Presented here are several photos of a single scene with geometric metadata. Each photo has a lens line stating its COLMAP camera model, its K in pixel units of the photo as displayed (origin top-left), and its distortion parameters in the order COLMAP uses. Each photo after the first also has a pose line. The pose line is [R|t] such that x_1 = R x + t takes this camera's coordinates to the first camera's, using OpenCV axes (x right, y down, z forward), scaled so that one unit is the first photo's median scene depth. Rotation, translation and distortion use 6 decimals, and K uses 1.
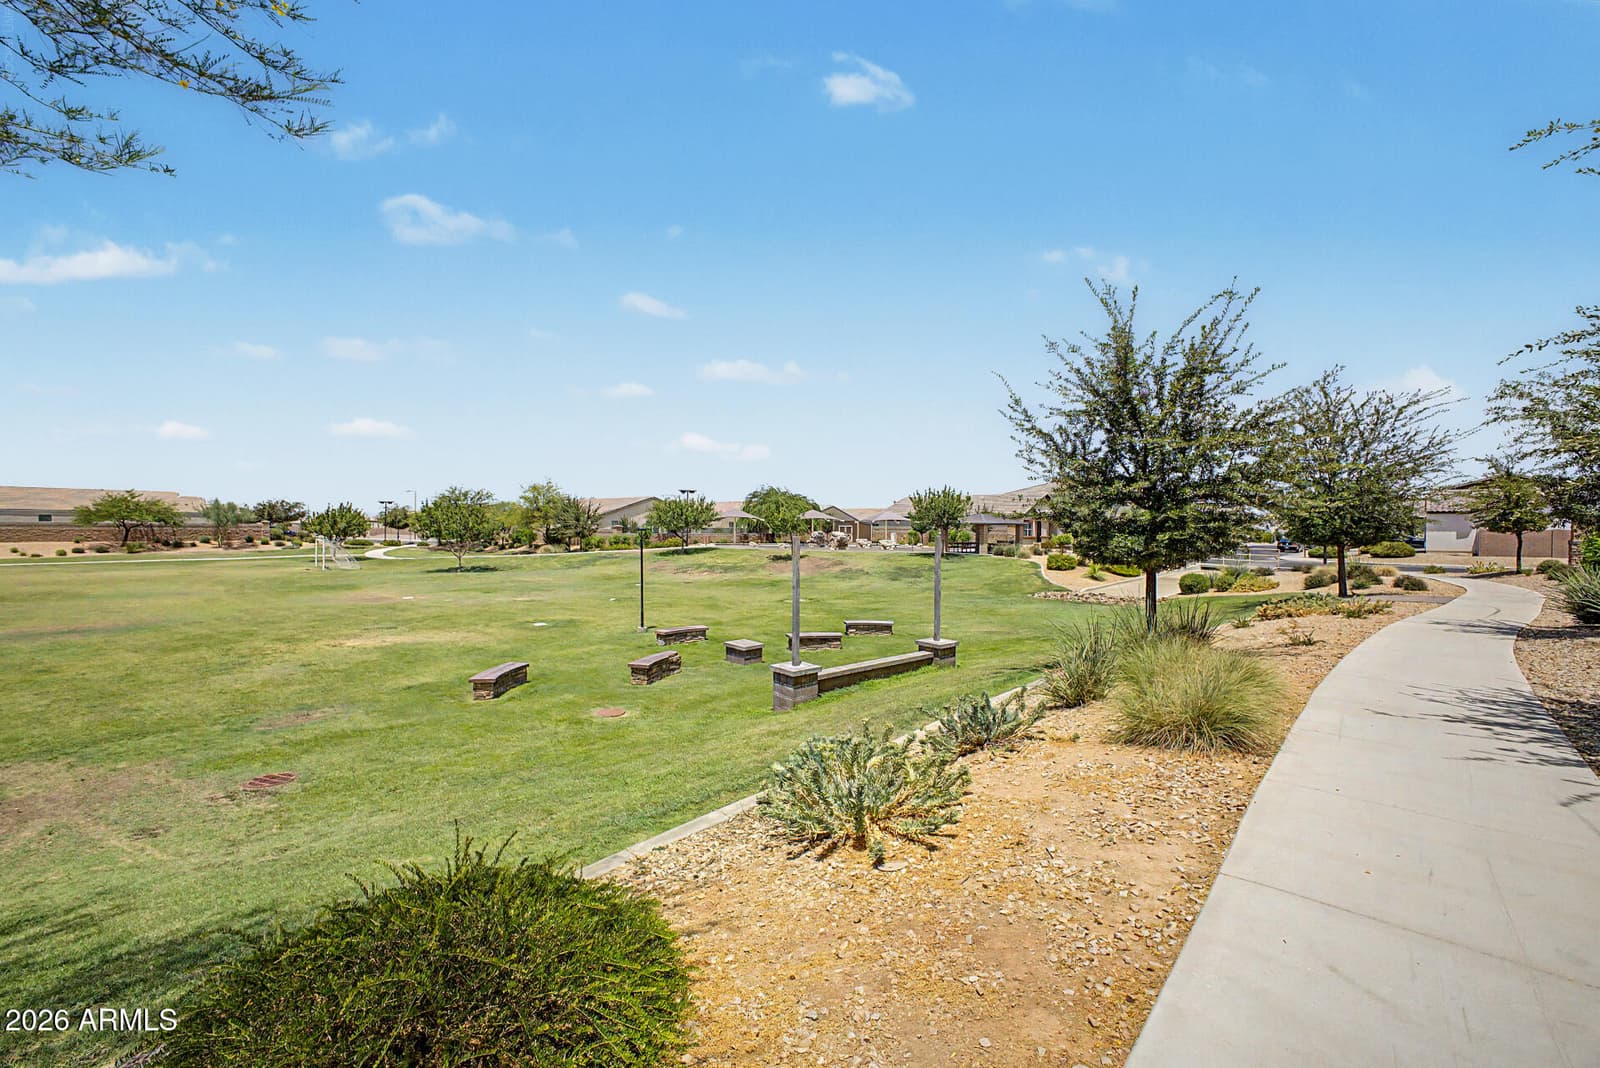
lens RADIAL K [[628.5, 0, 800.0], [0, 628.5, 534.0], [0, 0, 1]] dist [0.000510, -0.000092]
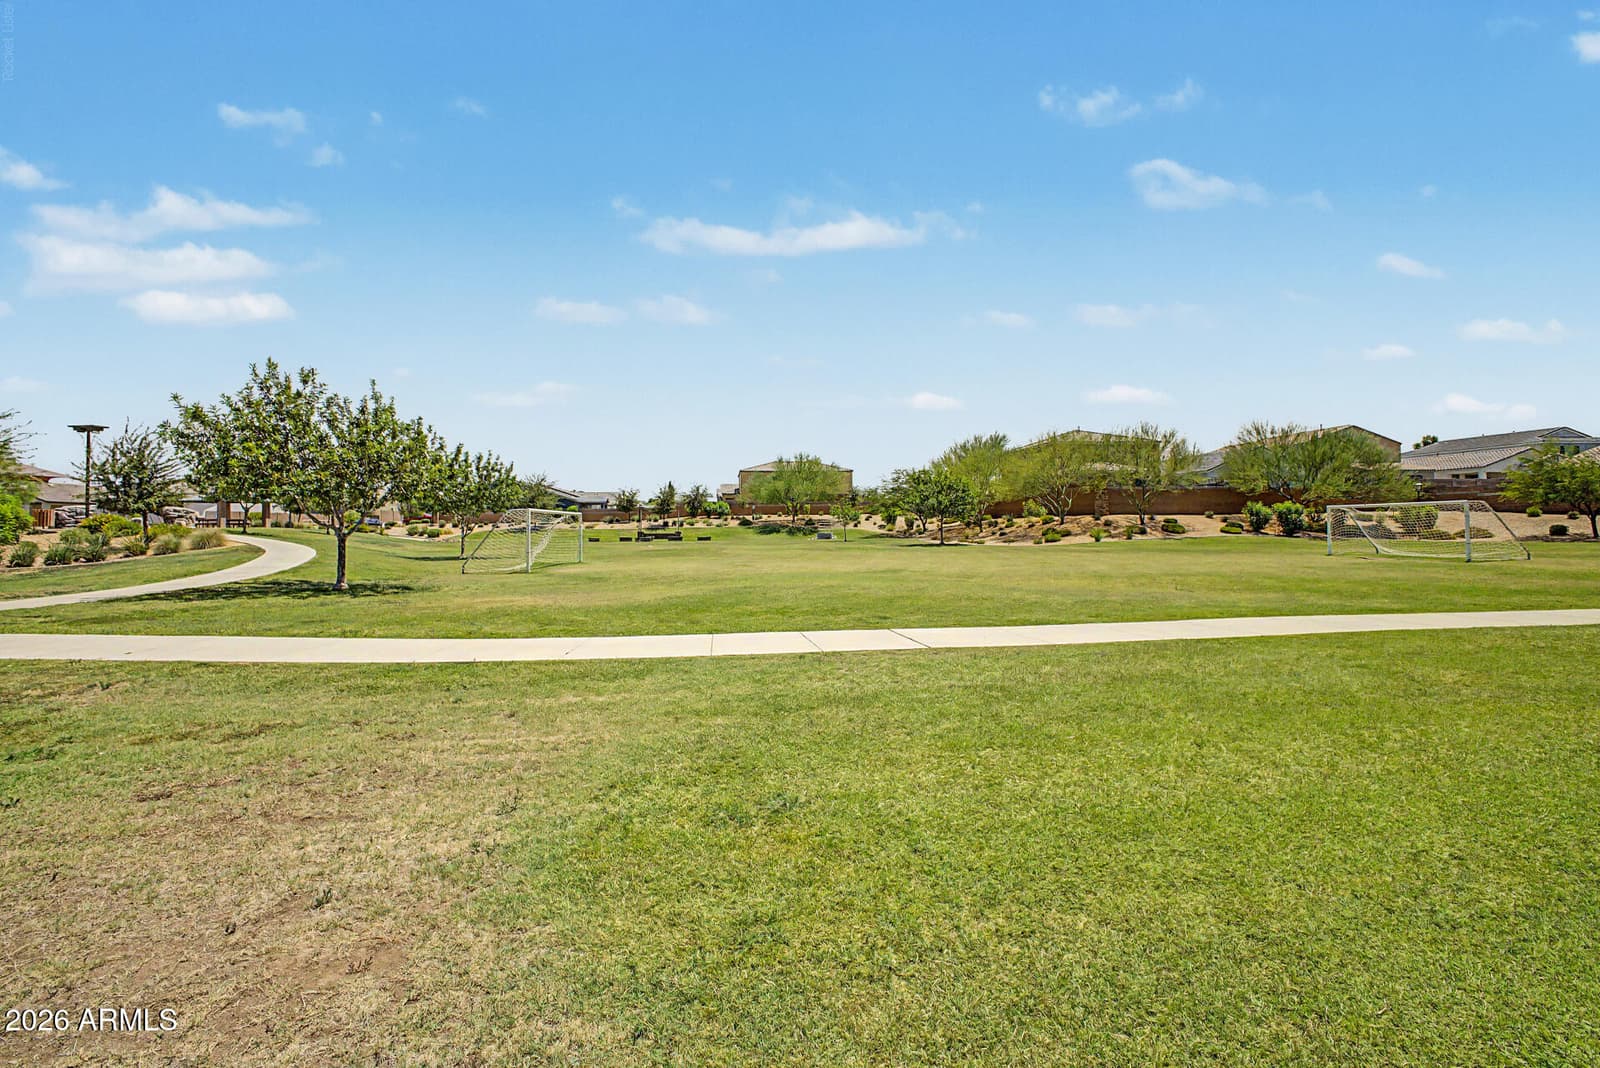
lens RADIAL K [[632.3, 0, 798.9], [0, 632.3, 492.1], [0, 0, 1]] dist [0.001098, -0.000221]
pose [[0.999836, -0.018087, 0.000808, -1.197709], [0.018101, 0.999539, -0.024389, -0.001775], [-0.000367, 0.024400, 0.999702, 0.016144]]
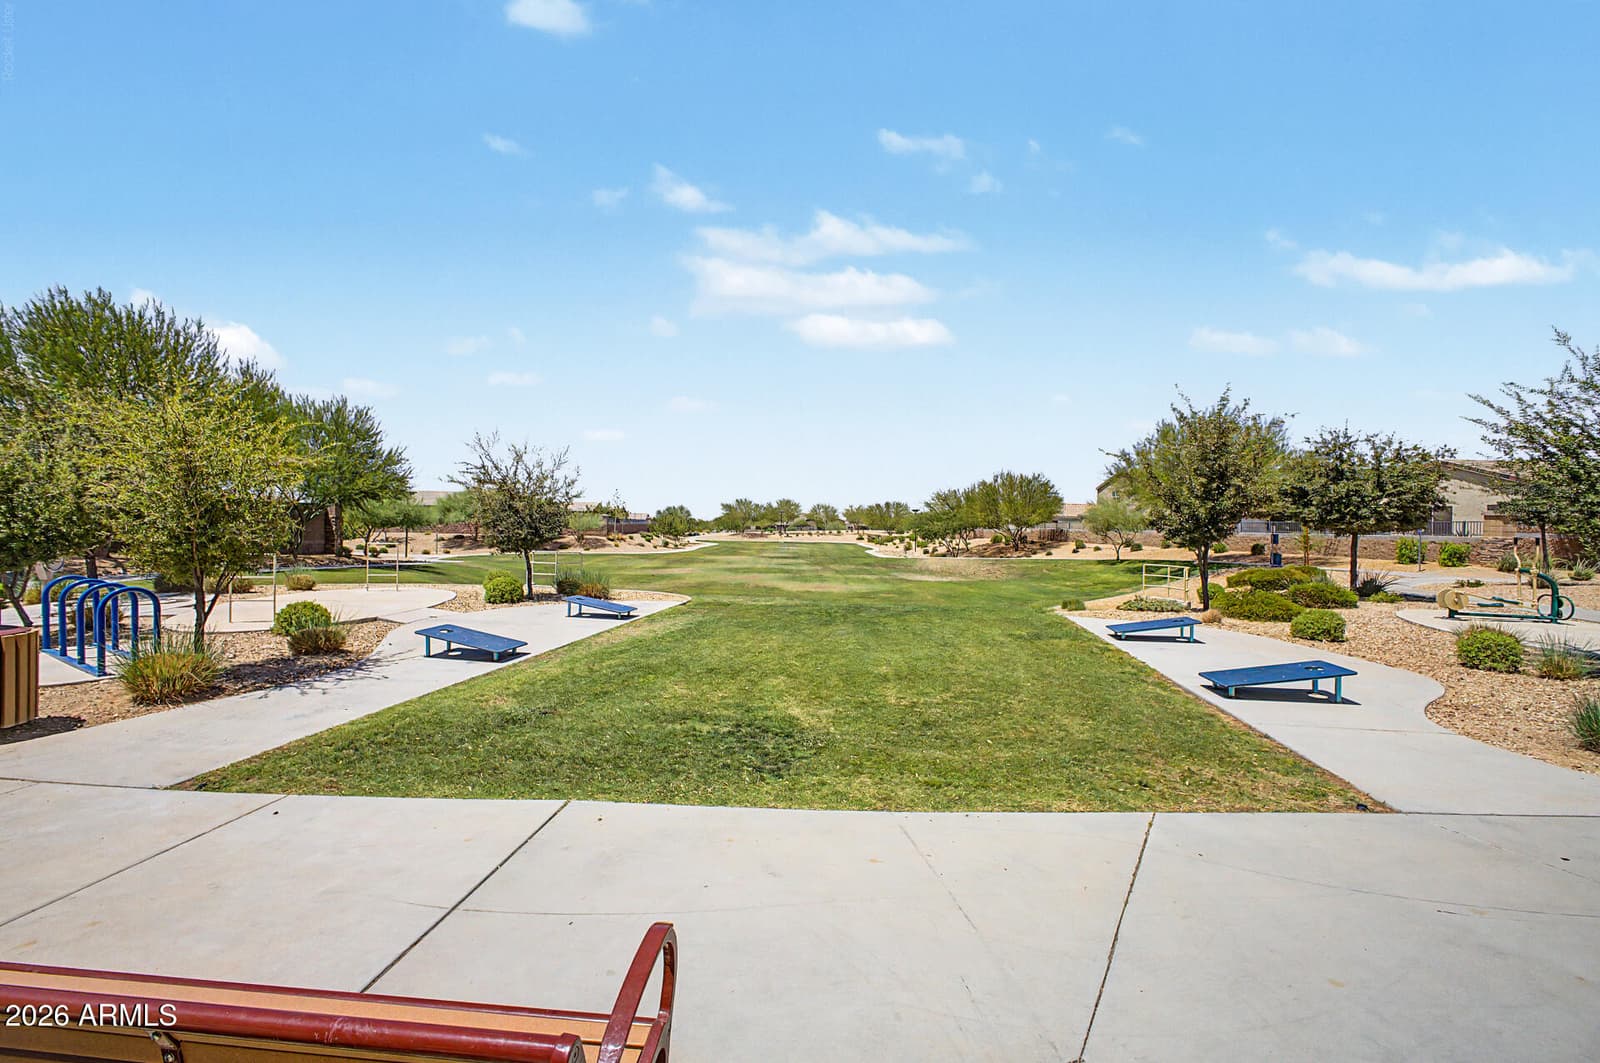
lens RADIAL K [[628.5, 0, 800.0], [0, 628.5, 531.5], [0, 0, 1]] dist [0.000510, -0.000092]
pose [[0.999998, -0.000421, 0.002149, -2.234413], [0.000412, 0.999991, 0.004313, -0.015770], [-0.002151, -0.004312, 0.999988, -0.008898]]
